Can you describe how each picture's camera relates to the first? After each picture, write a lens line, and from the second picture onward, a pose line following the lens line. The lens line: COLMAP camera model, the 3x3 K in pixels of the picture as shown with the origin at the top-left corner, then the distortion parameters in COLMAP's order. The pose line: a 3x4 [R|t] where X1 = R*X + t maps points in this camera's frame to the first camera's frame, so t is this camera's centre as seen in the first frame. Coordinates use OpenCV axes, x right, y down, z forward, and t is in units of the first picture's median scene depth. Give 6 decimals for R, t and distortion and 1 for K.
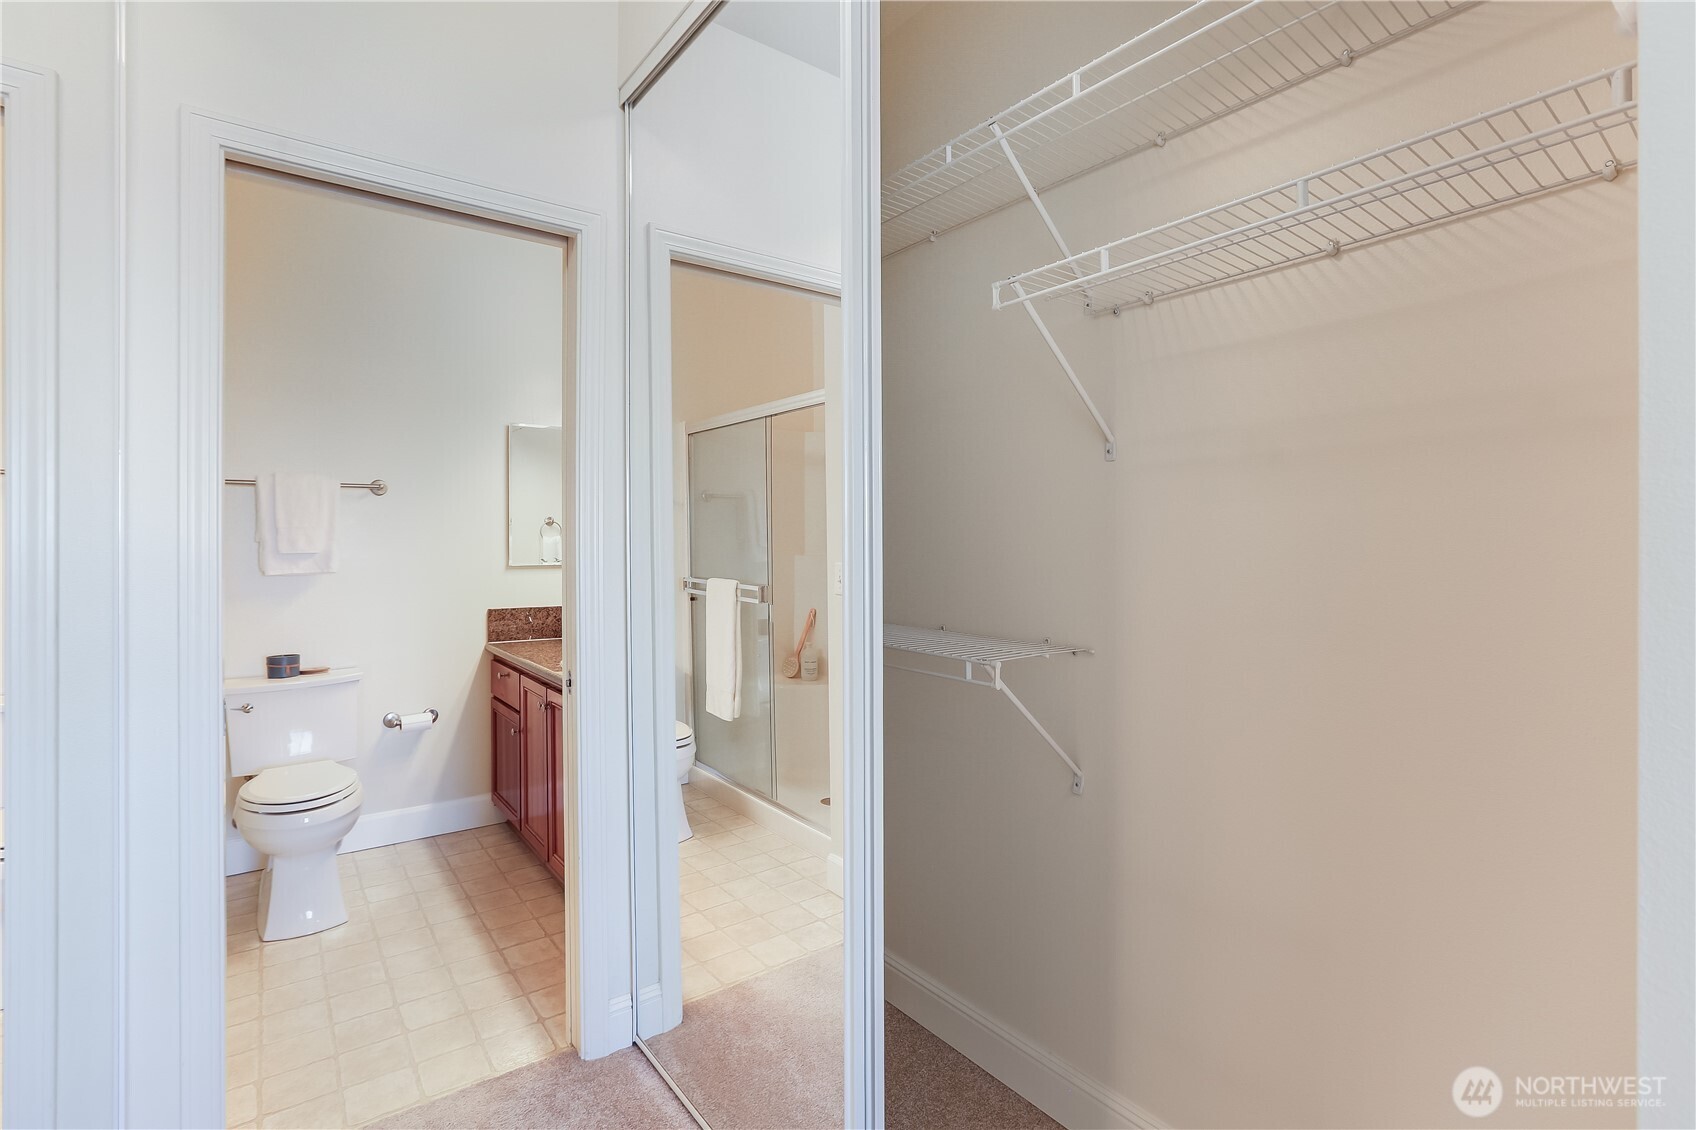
lens RADIAL K [[837.9, 0, 848.0], [0, 837.9, 565.0], [0, 0, 1]] dist [-0.013683, 0.000882]
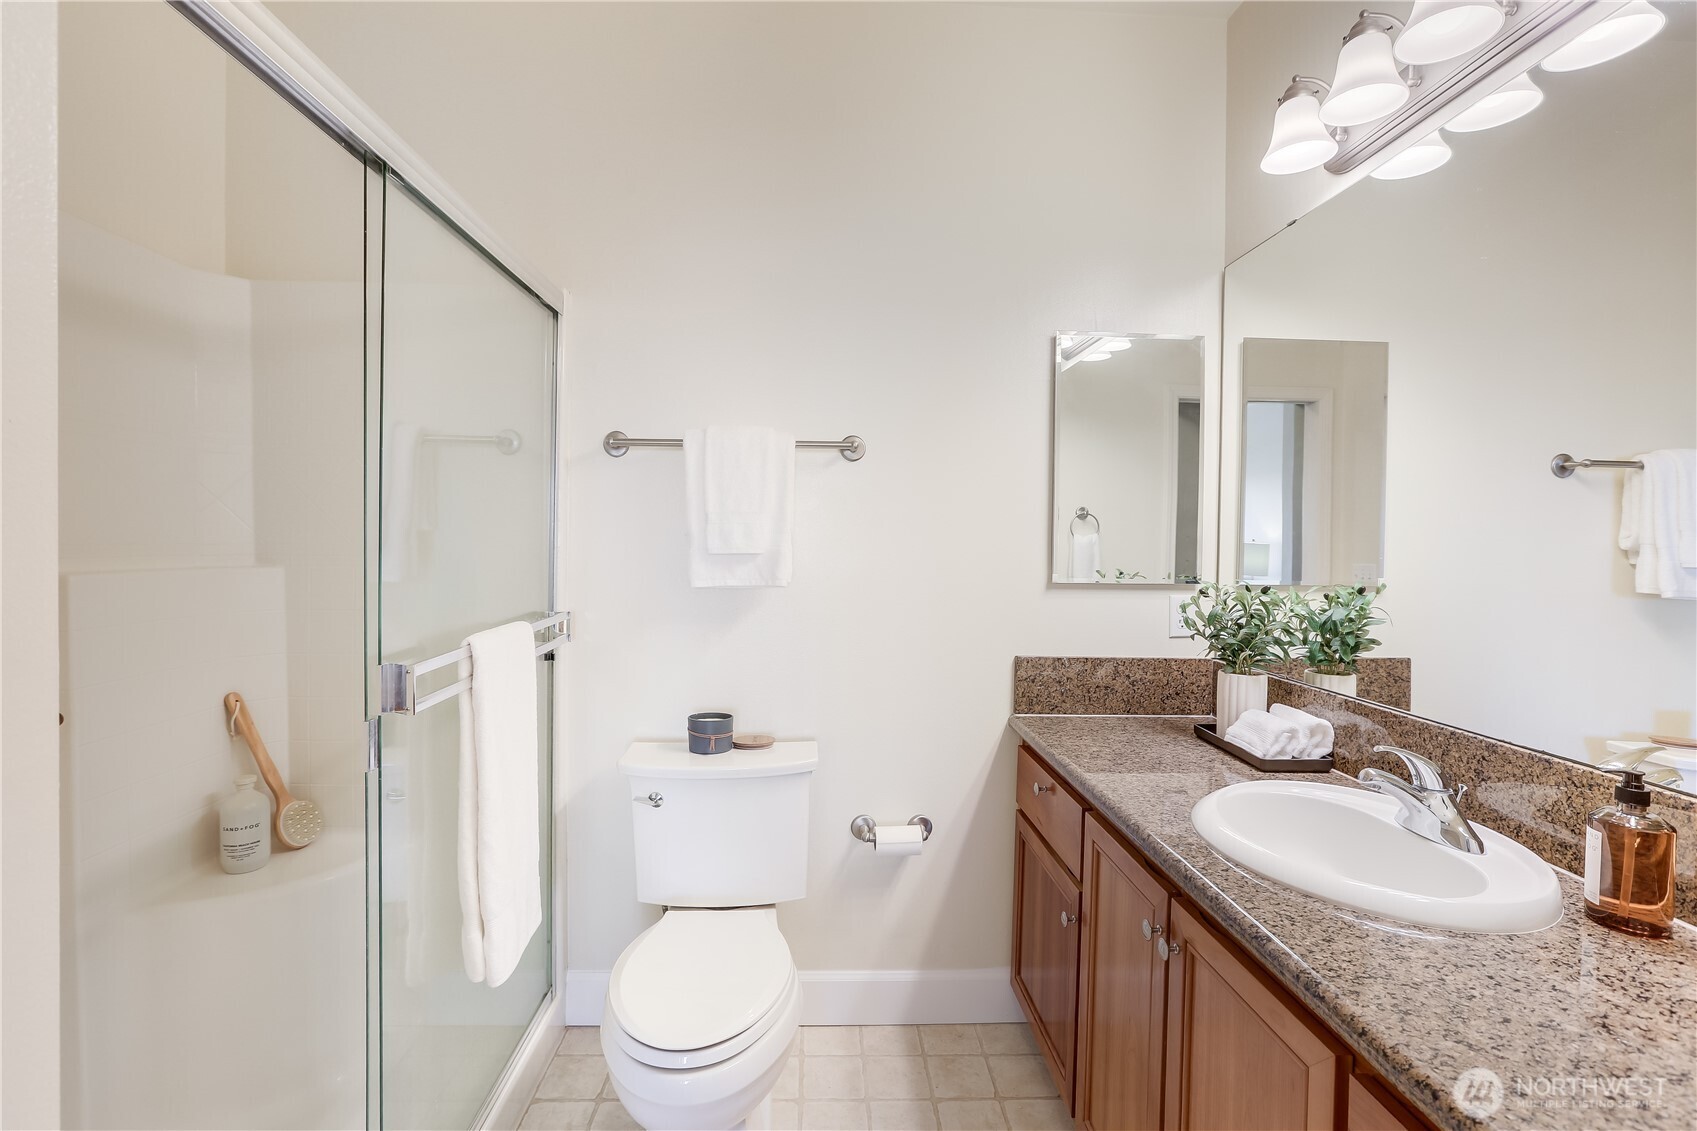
lens RADIAL K [[838.4, 0, 848.5], [0, 838.4, 565.5], [0, 0, 1]] dist [-0.013683, 0.000882]
pose [[0.847904, 0.023884, -0.529612, -0.234141], [-0.026236, 0.999651, 0.003079, -0.008907], [0.529500, 0.011284, 0.848235, 0.470354]]
